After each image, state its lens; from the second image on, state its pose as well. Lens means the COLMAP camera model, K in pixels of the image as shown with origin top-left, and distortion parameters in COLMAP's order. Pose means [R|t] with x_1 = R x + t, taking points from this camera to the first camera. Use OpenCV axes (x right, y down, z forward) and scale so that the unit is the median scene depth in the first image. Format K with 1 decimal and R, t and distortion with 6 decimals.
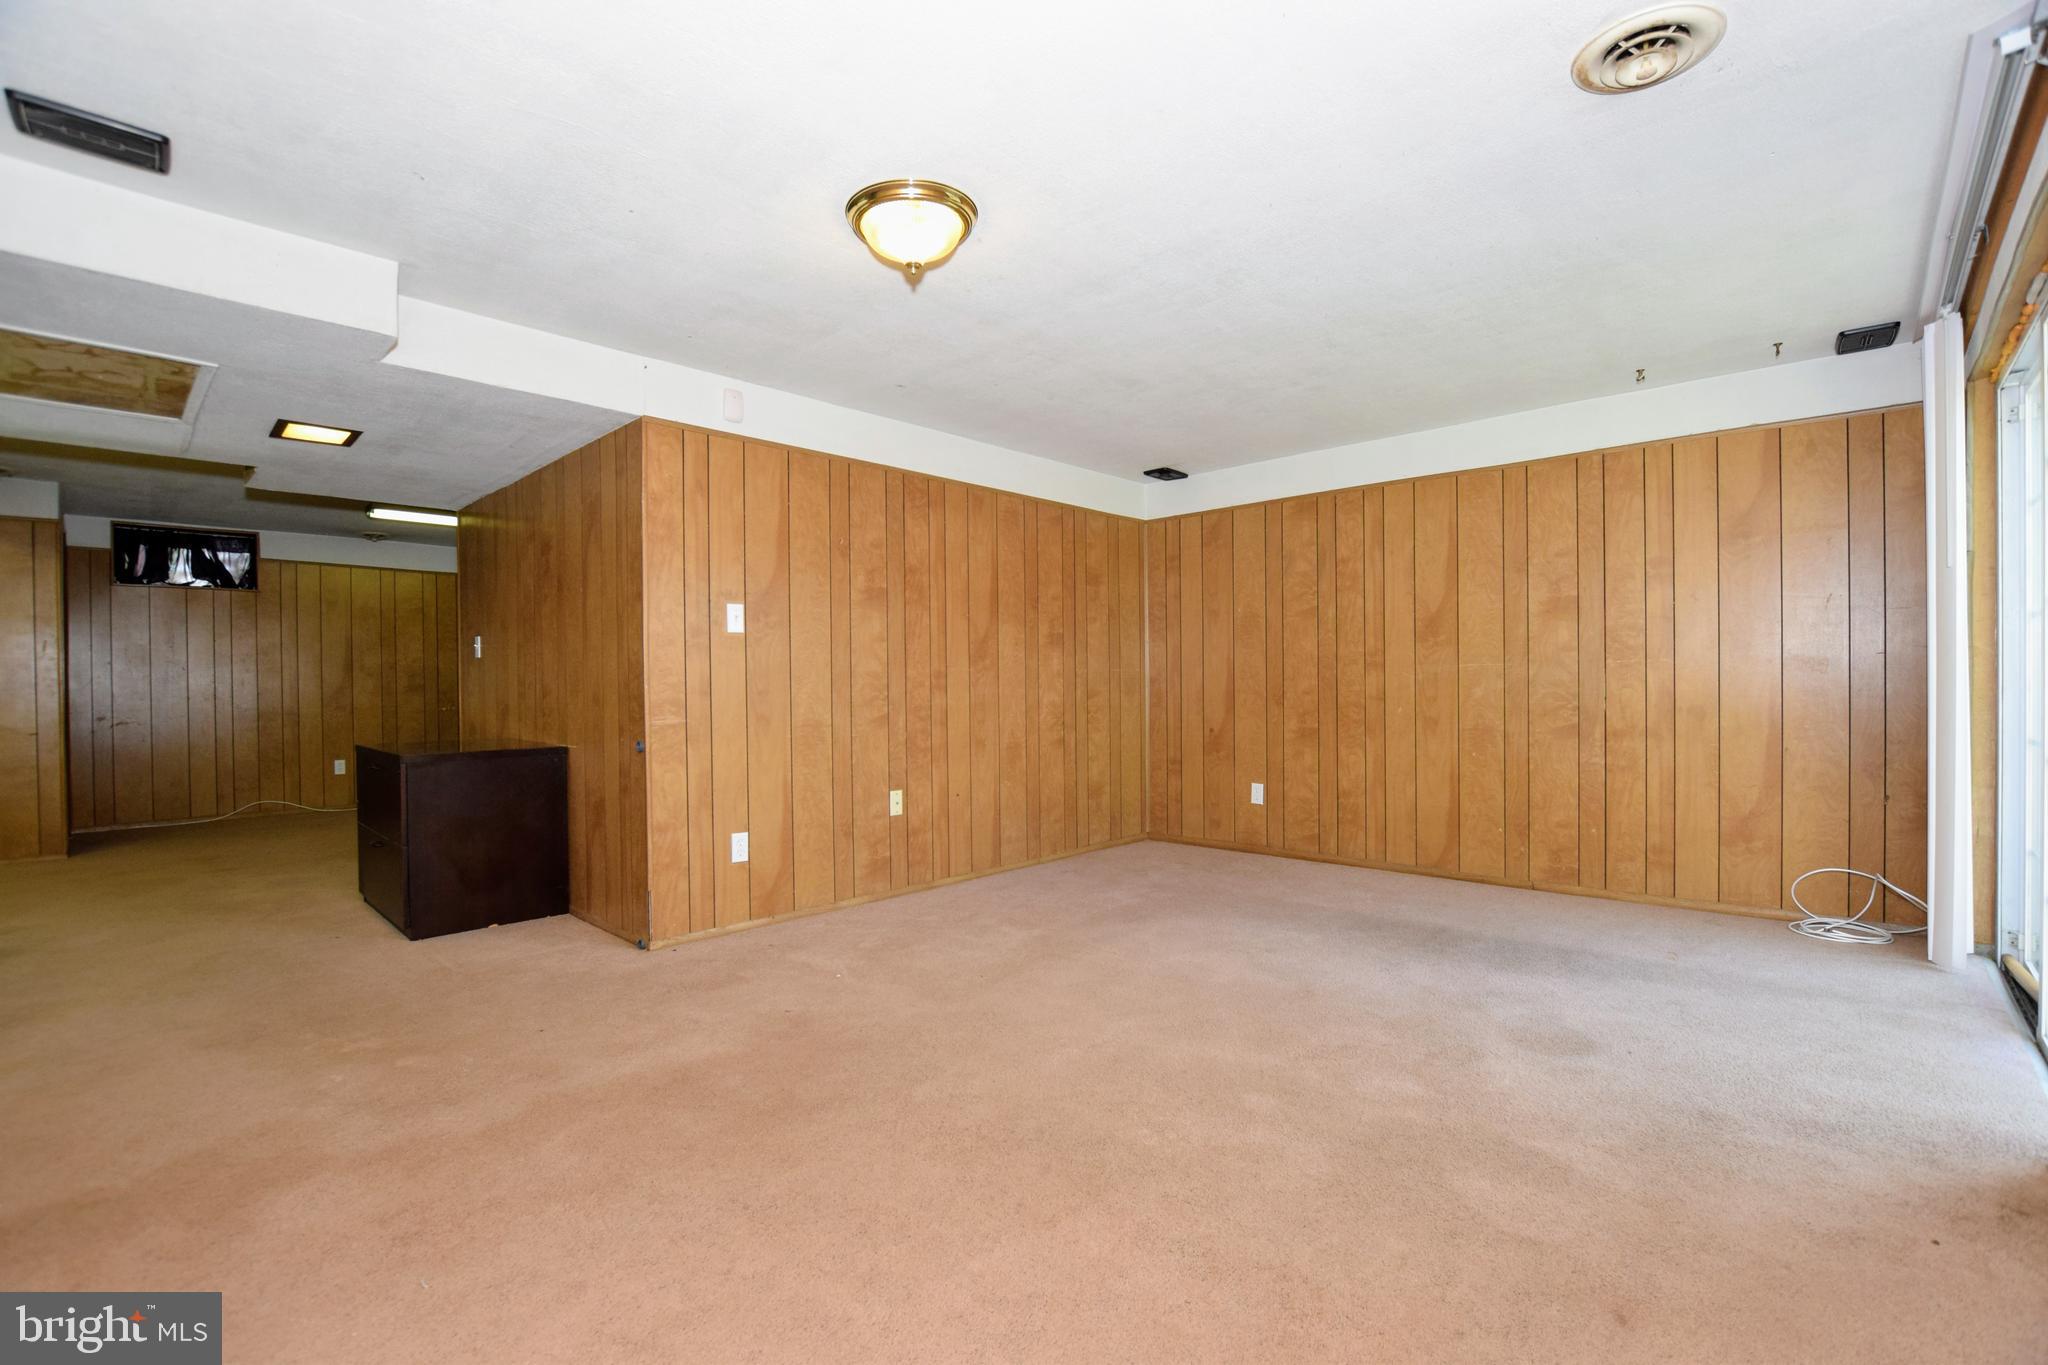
lens RADIAL K [[904.8, 0, 1030.7], [0, 904.8, 689.1], [0, 0, 1]] dist [-0.025577, 0.000444]
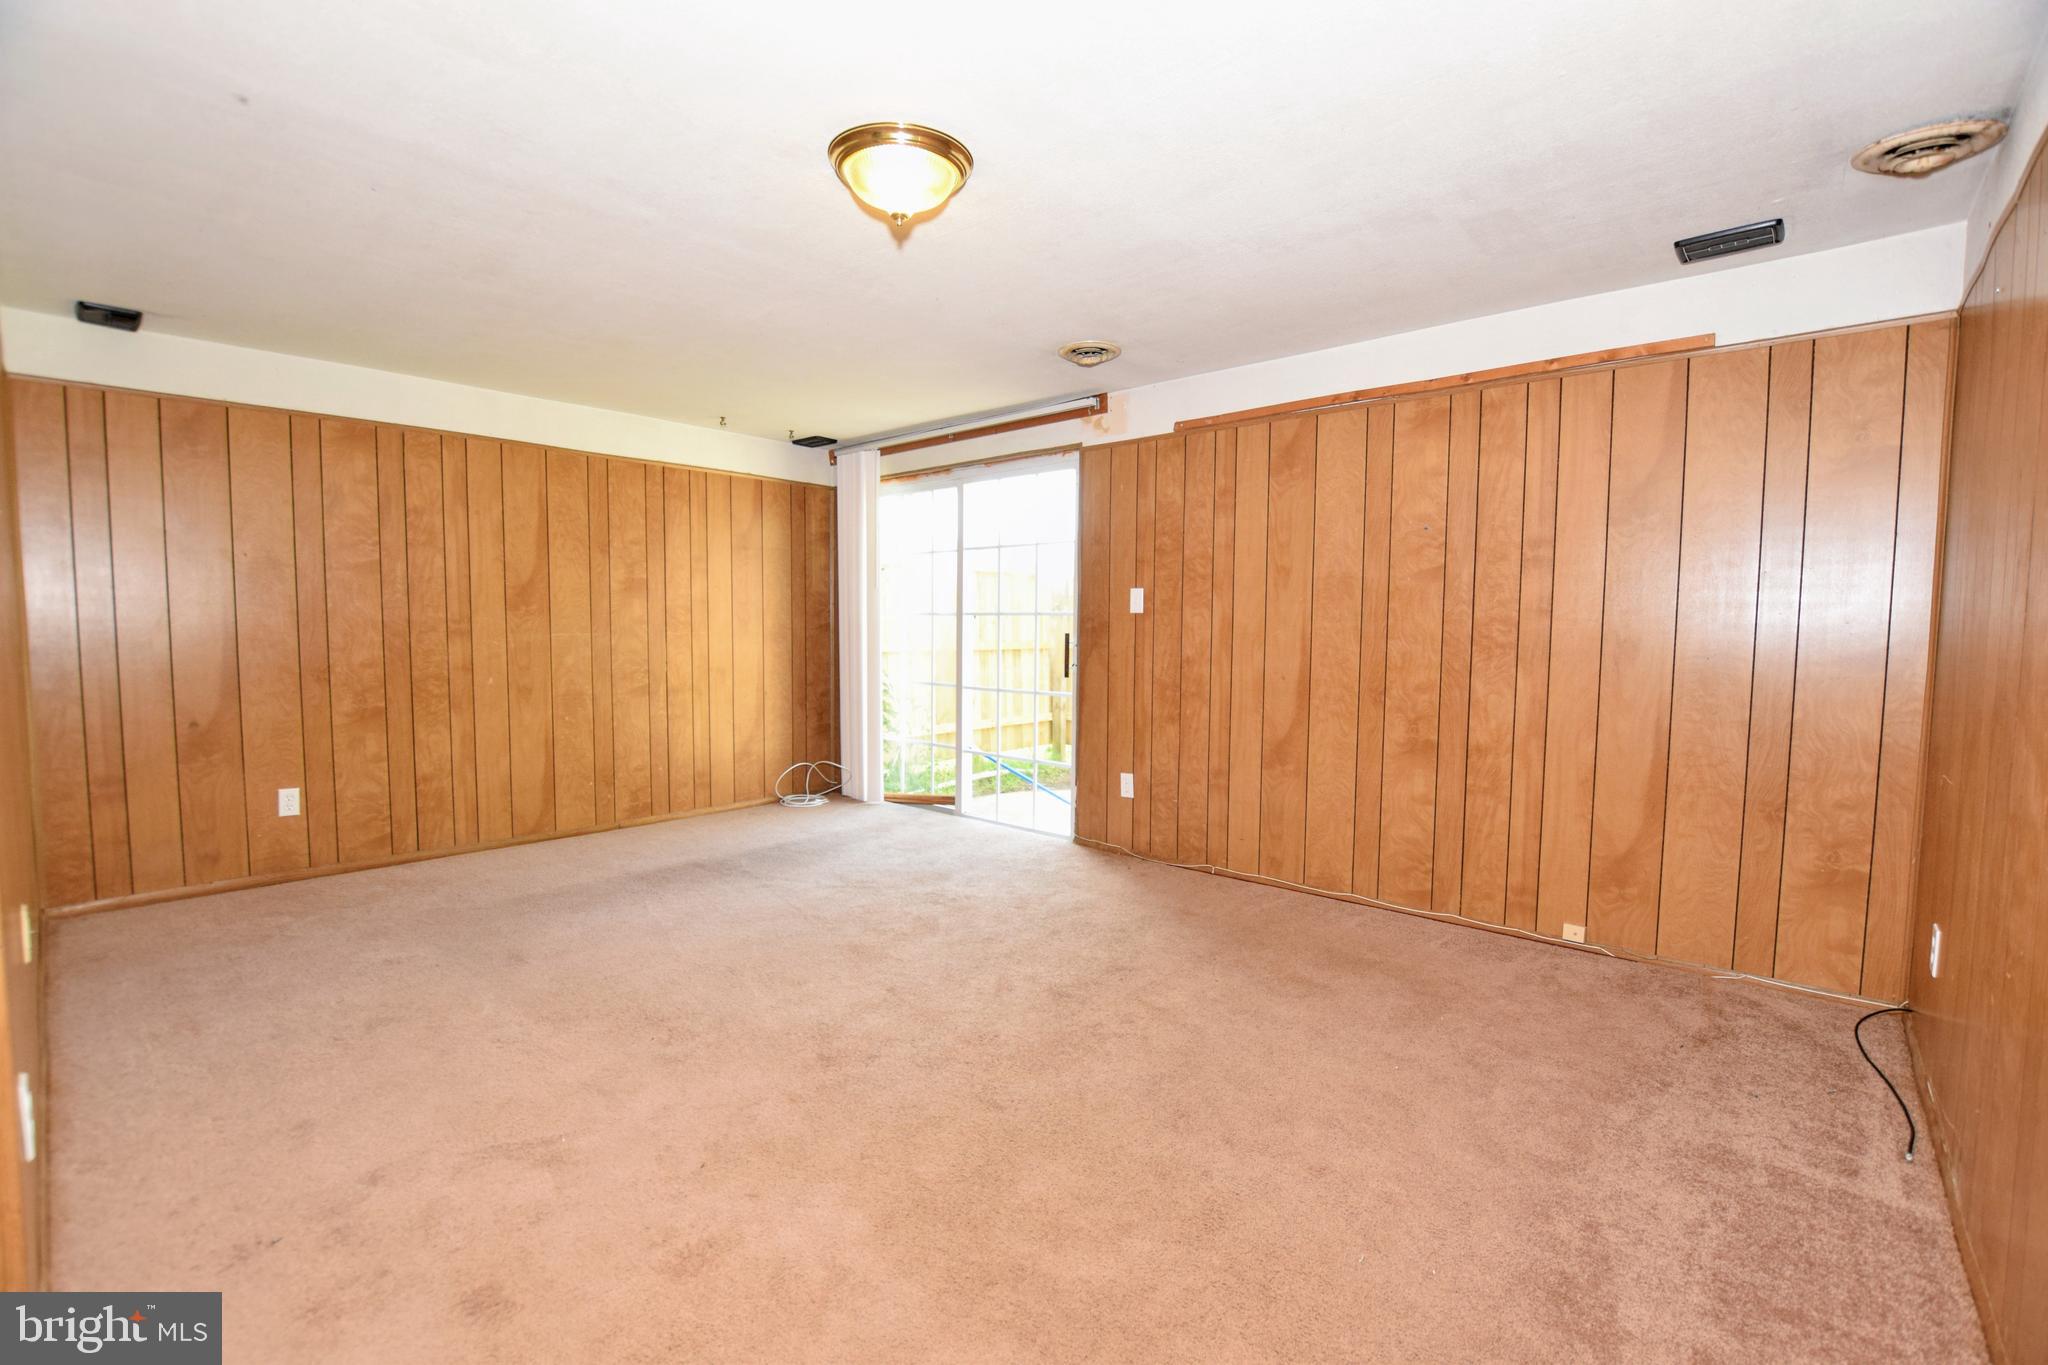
lens RADIAL K [[904.8, 0, 1030.7], [0, 904.8, 689.1], [0, 0, 1]] dist [-0.025577, 0.000444]
pose [[-0.025153, -0.059120, 0.997934, -0.571110], [-0.000730, 0.998251, 0.059121, -0.025087], [-0.999683, 0.000759, -0.025152, 0.466774]]
